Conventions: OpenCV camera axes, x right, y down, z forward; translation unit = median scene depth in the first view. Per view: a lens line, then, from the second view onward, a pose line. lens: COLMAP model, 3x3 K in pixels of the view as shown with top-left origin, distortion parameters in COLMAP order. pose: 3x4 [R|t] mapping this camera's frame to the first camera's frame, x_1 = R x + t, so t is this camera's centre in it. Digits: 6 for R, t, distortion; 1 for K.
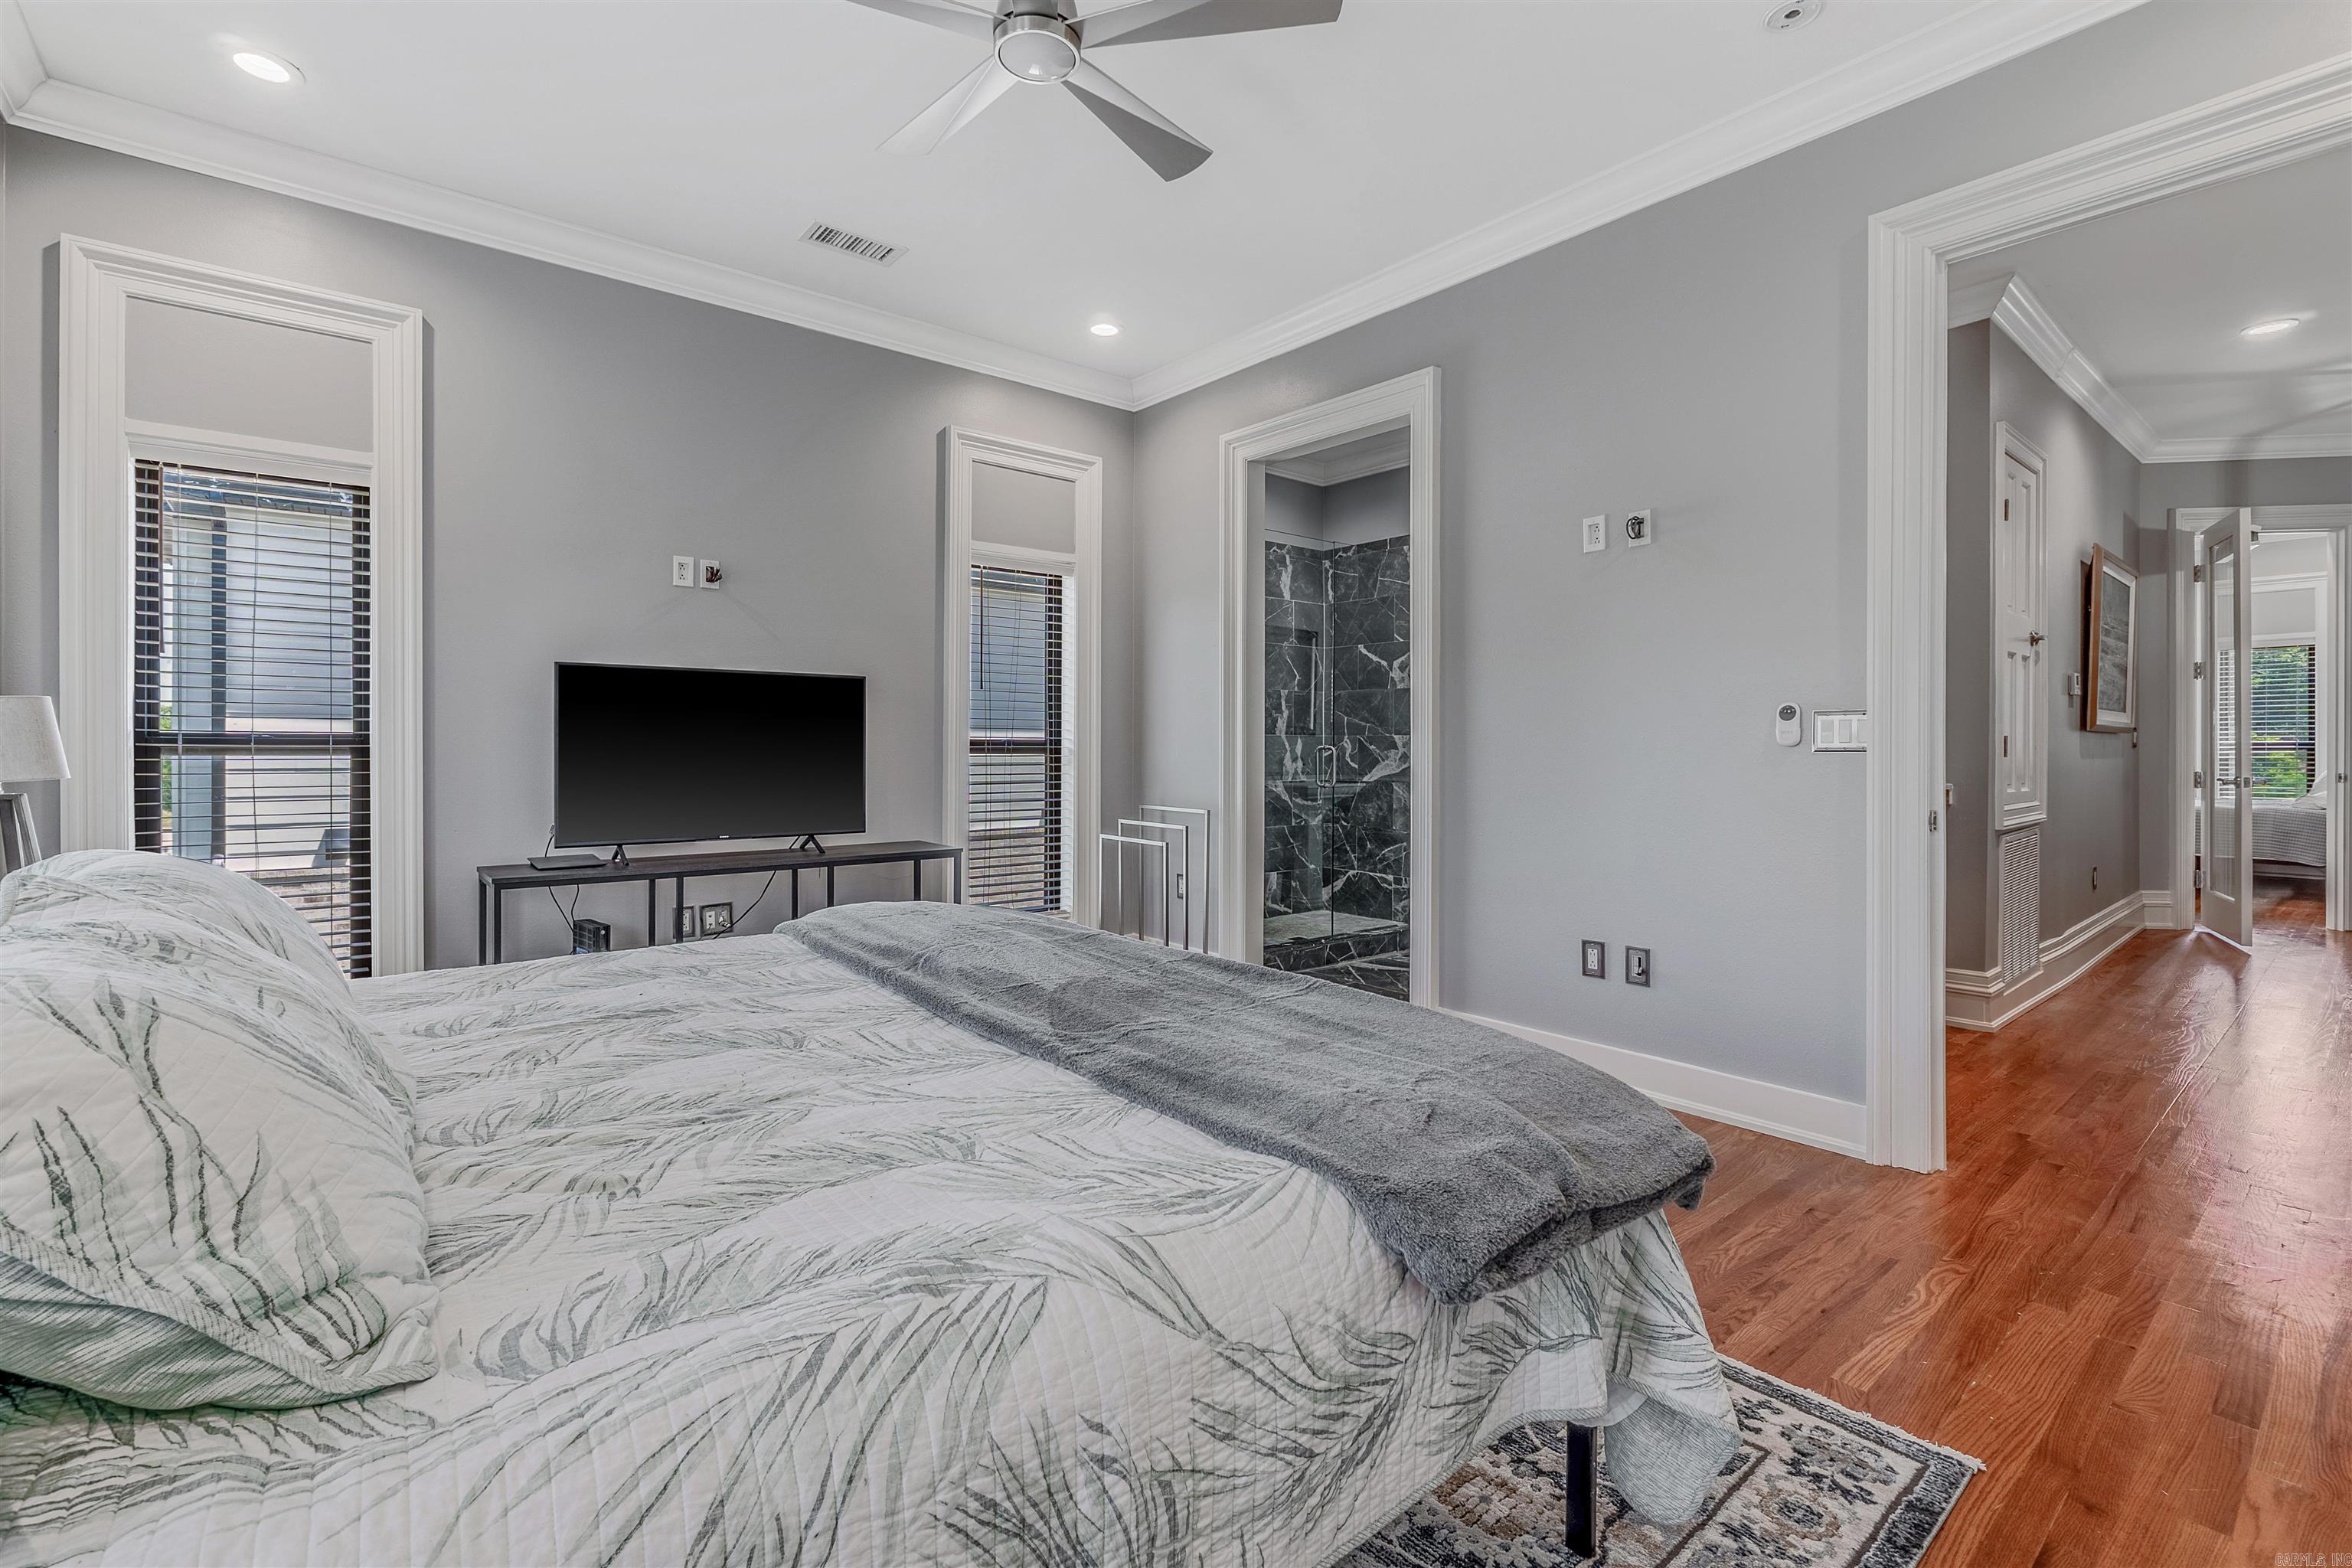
lens RADIAL K [[1023.7, 0, 1182.6], [0, 1023.7, 754.2], [0, 0, 1]] dist [-0.008215, 0.000380]
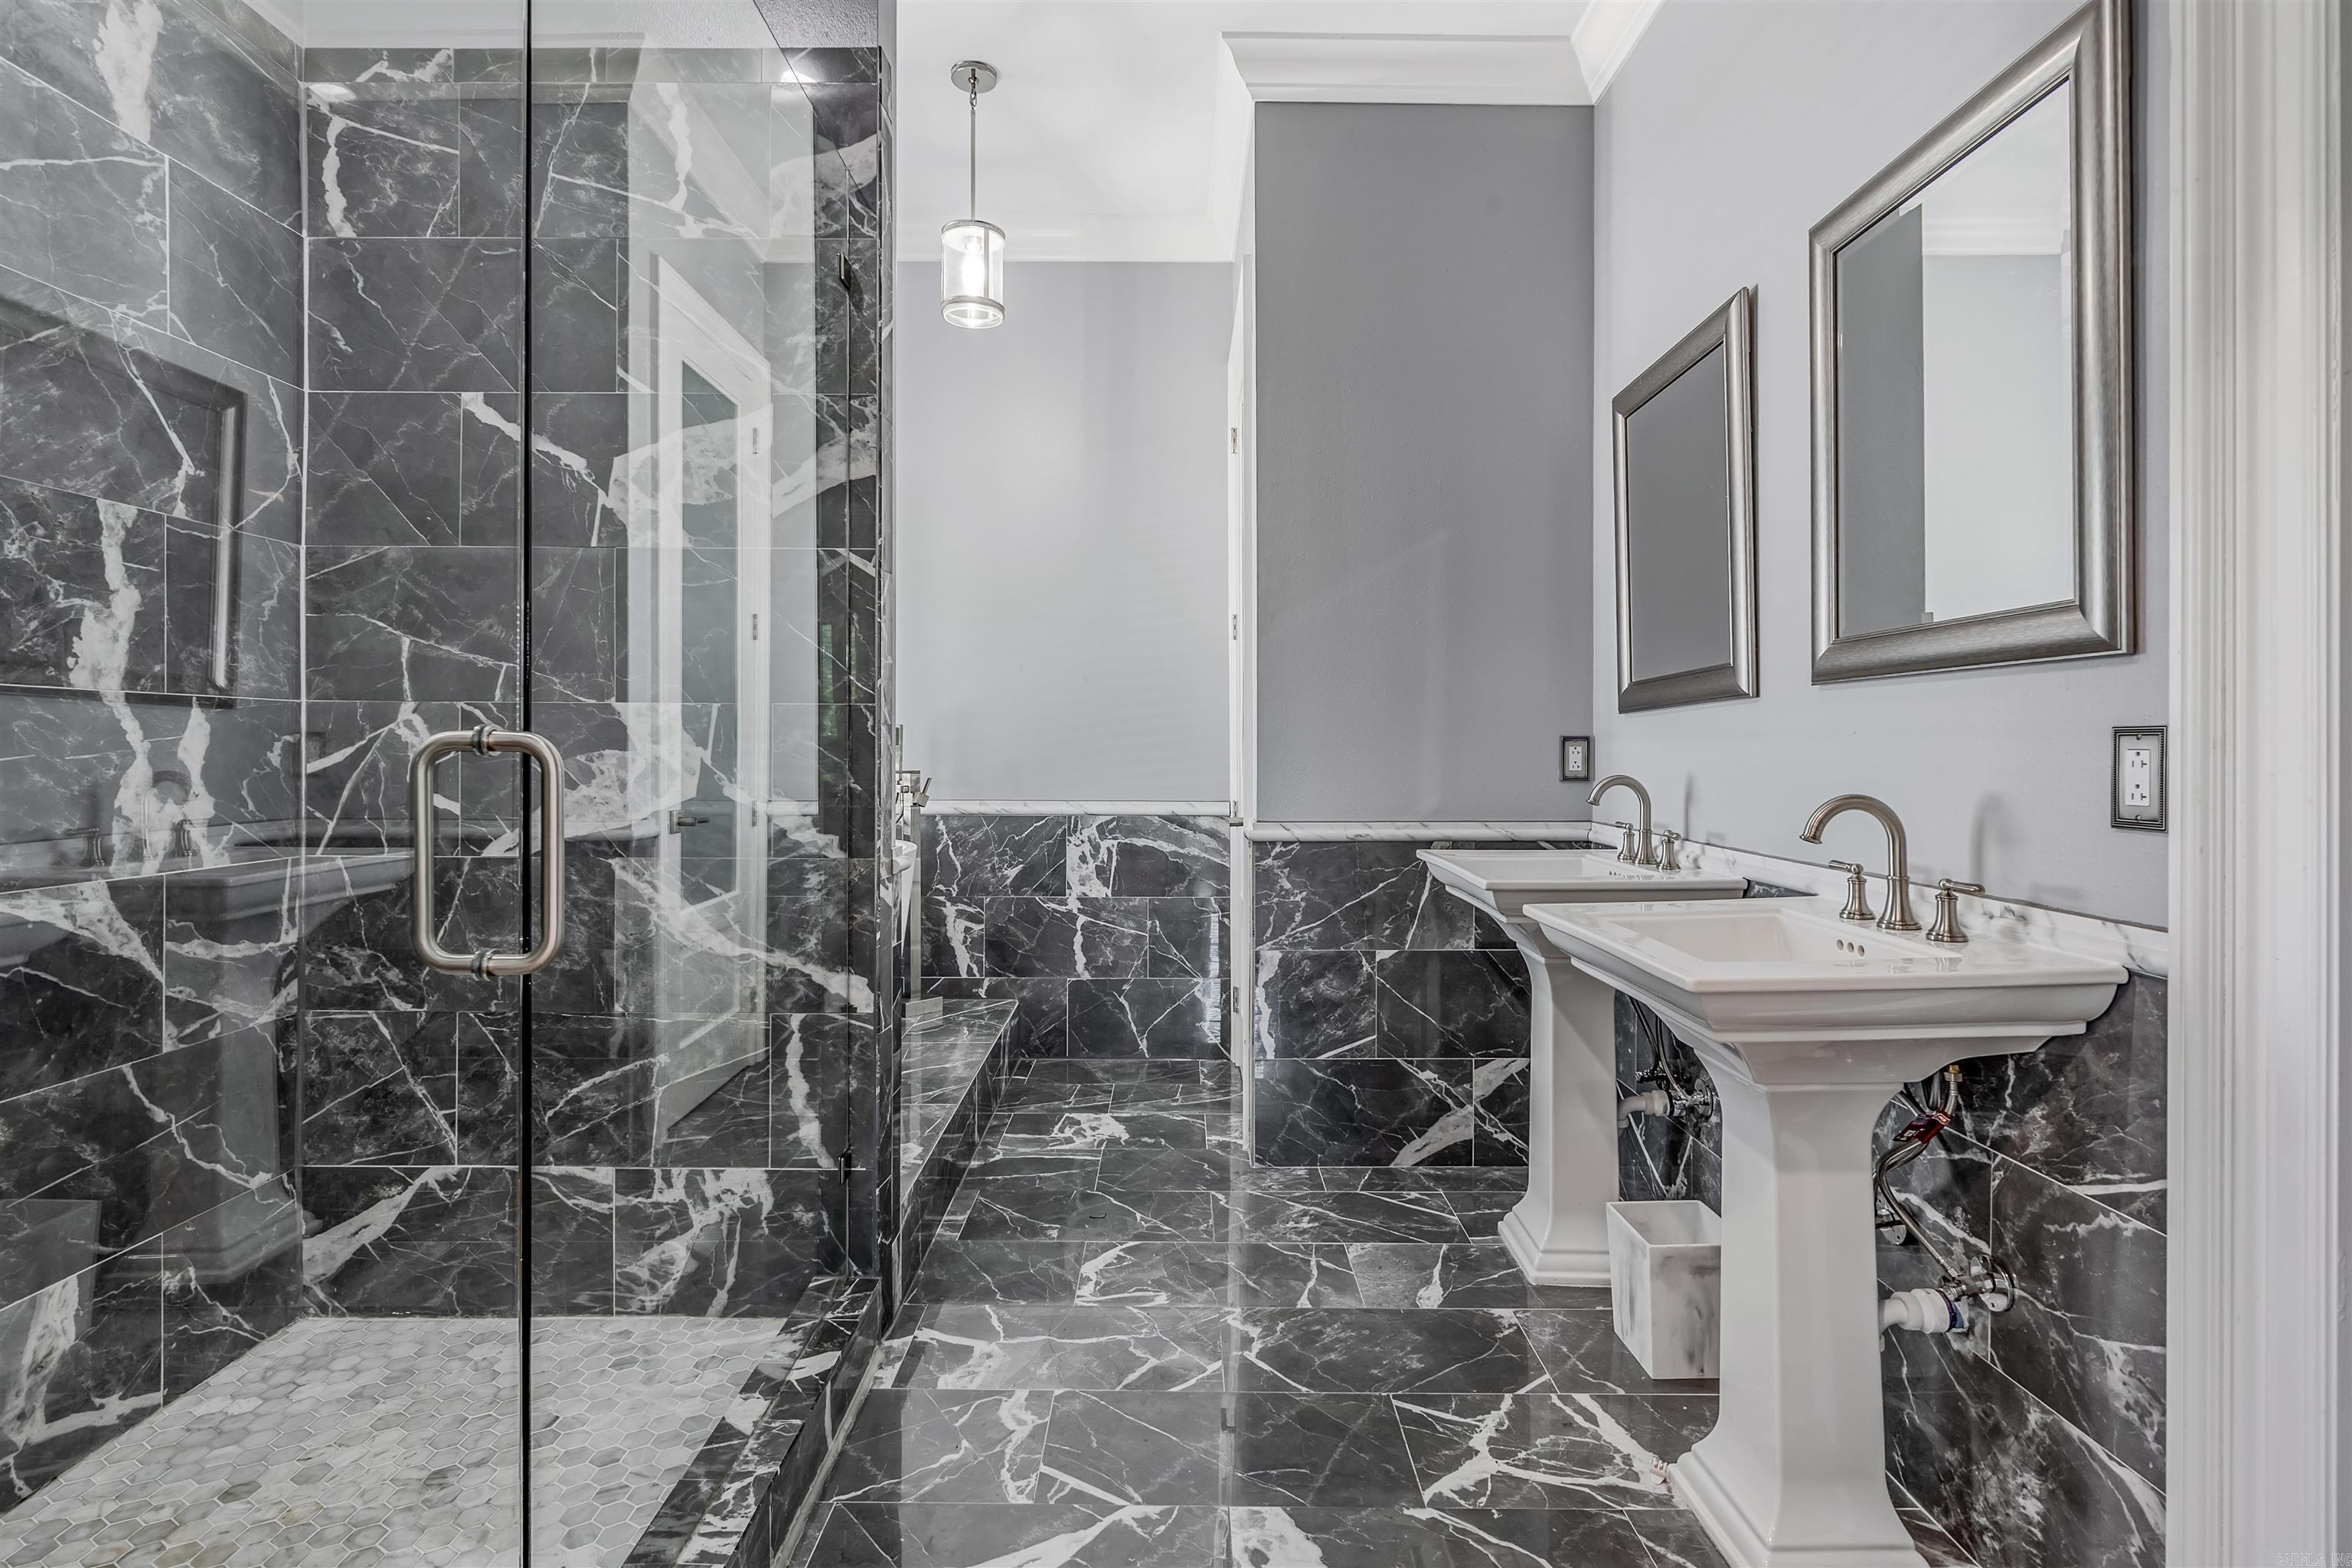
lens RADIAL K [[1121.0, 0, 1175.1], [0, 1121.0, 749.6], [0, 0, 1]] dist [-0.001014, -0.000133]
pose [[0.635168, -0.000982, 0.772373, 0.053211], [0.002403, 0.999997, -0.000705, -0.003404], [-0.772370, 0.002304, 0.635169, 0.634276]]
